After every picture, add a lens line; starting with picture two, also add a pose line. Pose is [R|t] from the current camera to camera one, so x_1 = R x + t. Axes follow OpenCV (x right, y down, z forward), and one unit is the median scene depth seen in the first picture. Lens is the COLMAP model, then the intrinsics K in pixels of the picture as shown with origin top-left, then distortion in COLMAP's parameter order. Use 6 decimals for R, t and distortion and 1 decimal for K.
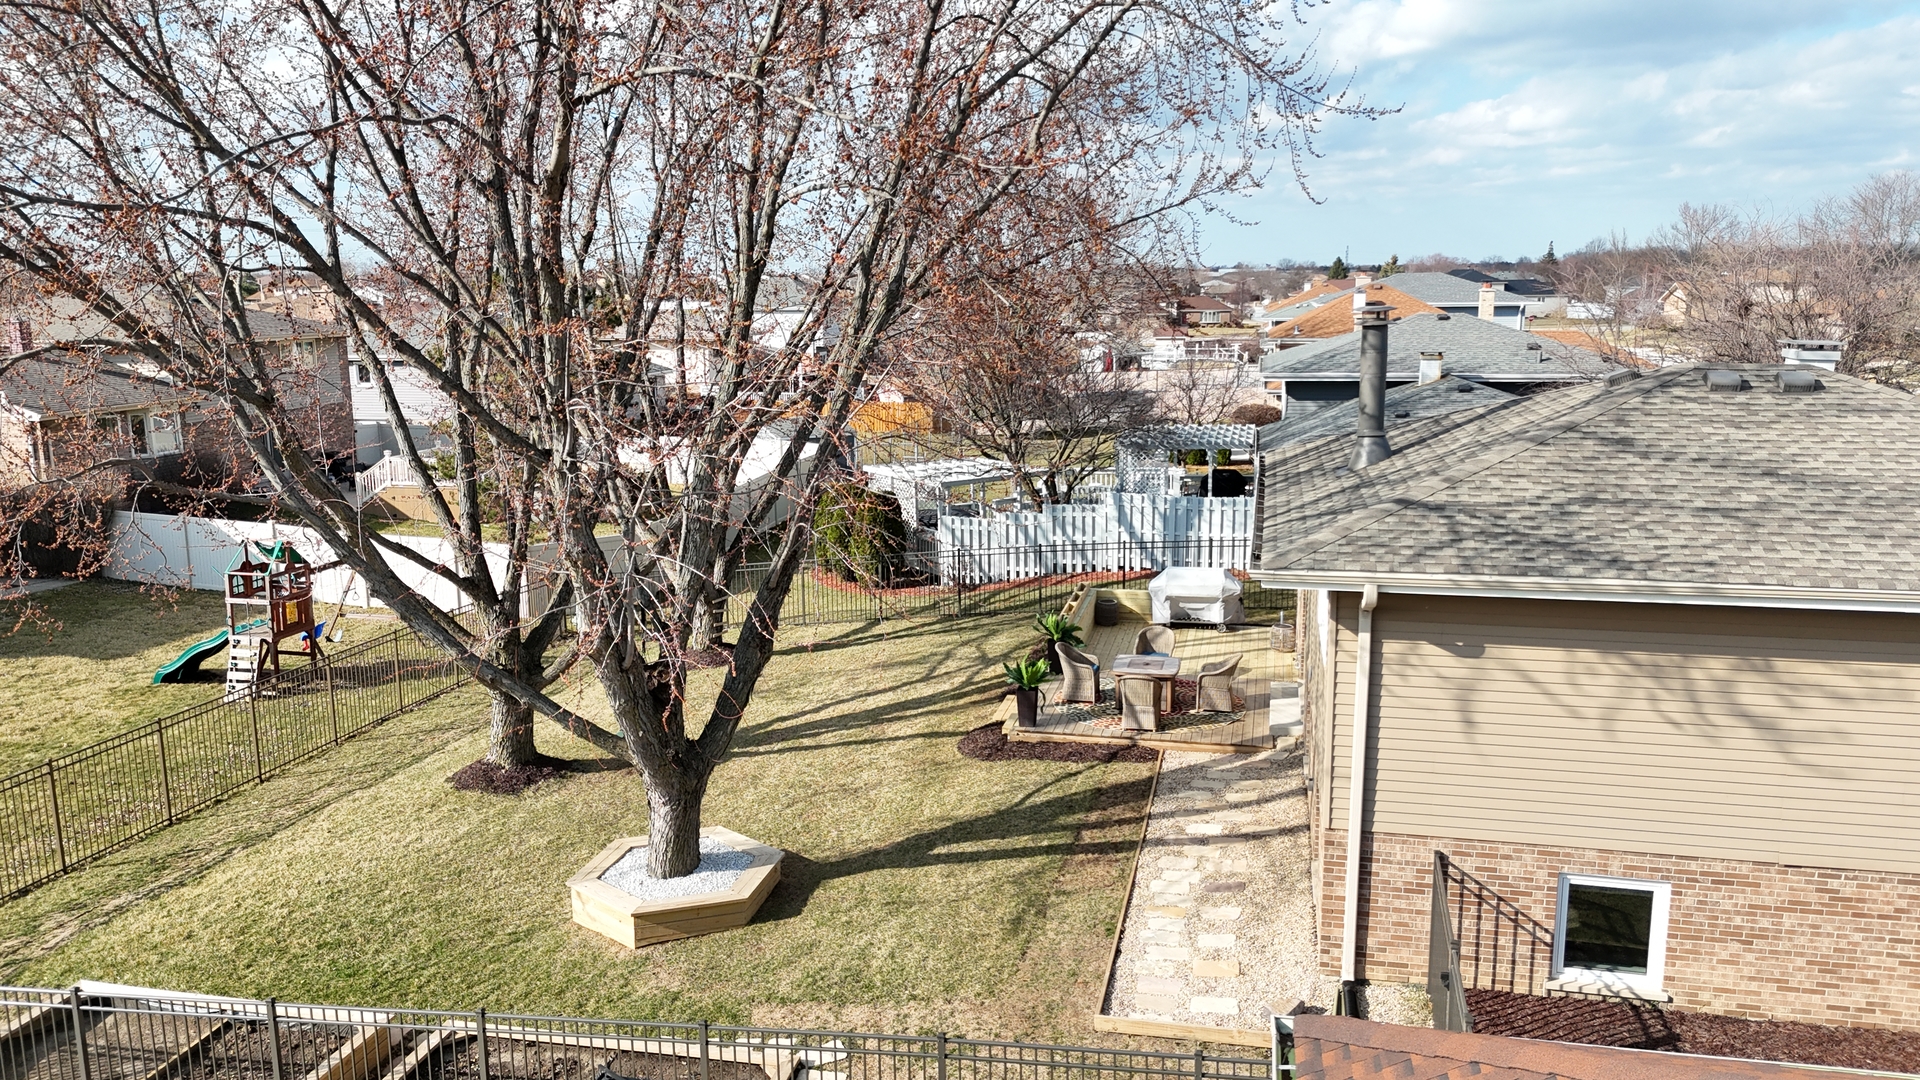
lens RADIAL K [[1345.0, 0, 960.0], [0, 1345.0, 540.0], [0, 0, 1]] dist [0.057338, -0.119496]
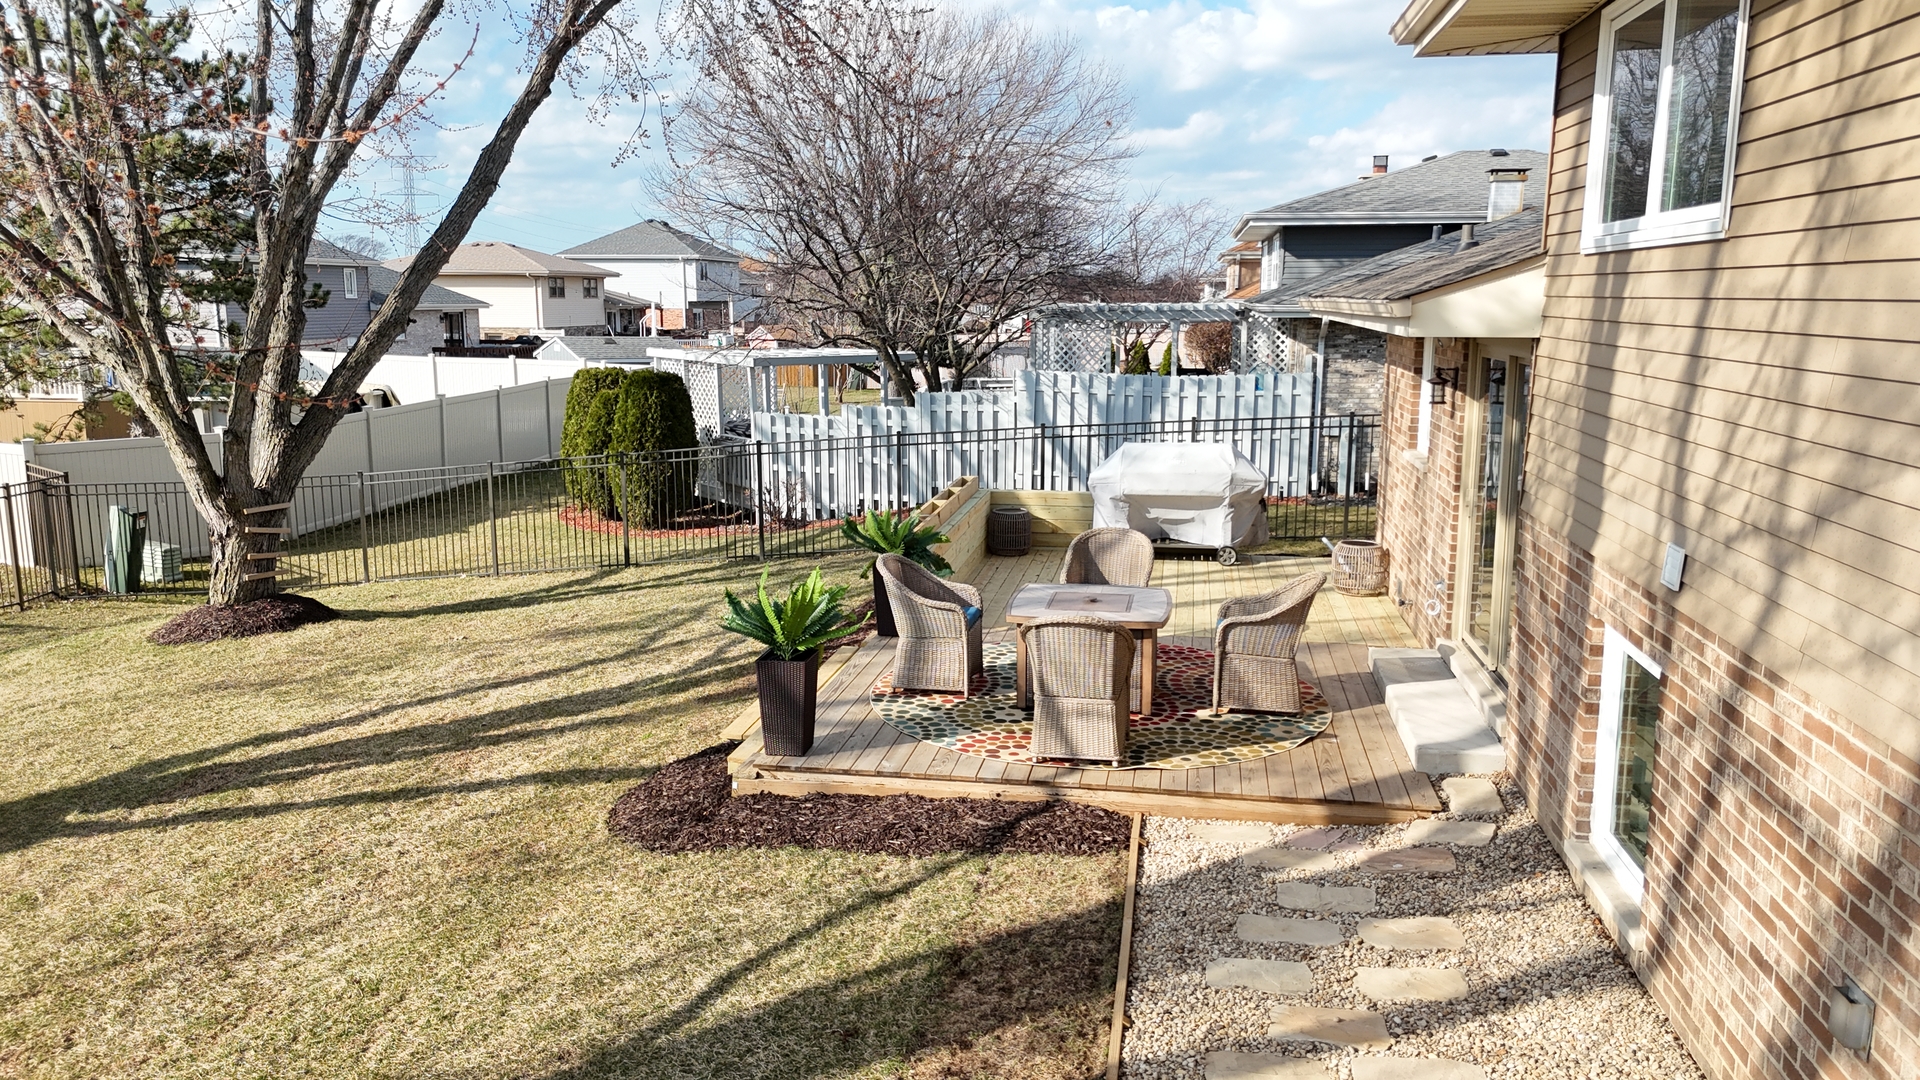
lens RADIAL K [[1345.0, 0, 960.0], [0, 1345.0, 540.0], [0, 0, 1]] dist [0.057338, -0.119496]
pose [[0.998389, 0.001256, 0.056724, 0.075109], [-0.000619, 0.999937, -0.011235, 0.078790], [-0.056734, 0.011181, 0.998327, 0.591662]]
